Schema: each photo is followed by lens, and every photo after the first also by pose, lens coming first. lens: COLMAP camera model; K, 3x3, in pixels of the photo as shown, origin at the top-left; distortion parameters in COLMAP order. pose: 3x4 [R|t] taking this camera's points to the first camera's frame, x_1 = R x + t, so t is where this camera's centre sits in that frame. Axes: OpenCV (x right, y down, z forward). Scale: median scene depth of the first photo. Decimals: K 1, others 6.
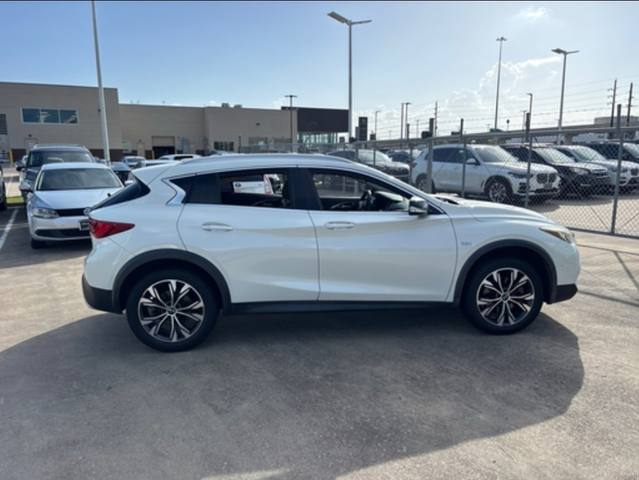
lens RADIAL K [[483.1, 0, 324.4], [0, 483.1, 240.2], [0, 0, 1]] dist [0.061077, -0.075385]
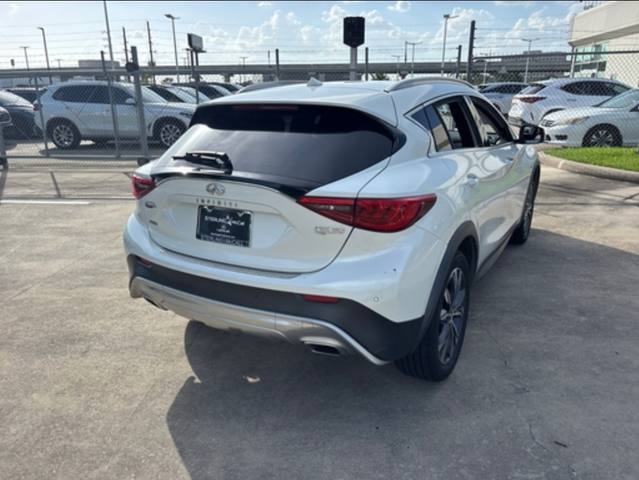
lens RADIAL K [[483.1, 0, 324.4], [0, 483.1, 240.2], [0, 0, 1]] dist [0.061077, -0.075385]
pose [[0.592276, -0.227169, 0.773048, -0.459626], [0.141566, 0.973846, 0.177715, -0.048532], [-0.793201, 0.004181, 0.608945, 0.370529]]
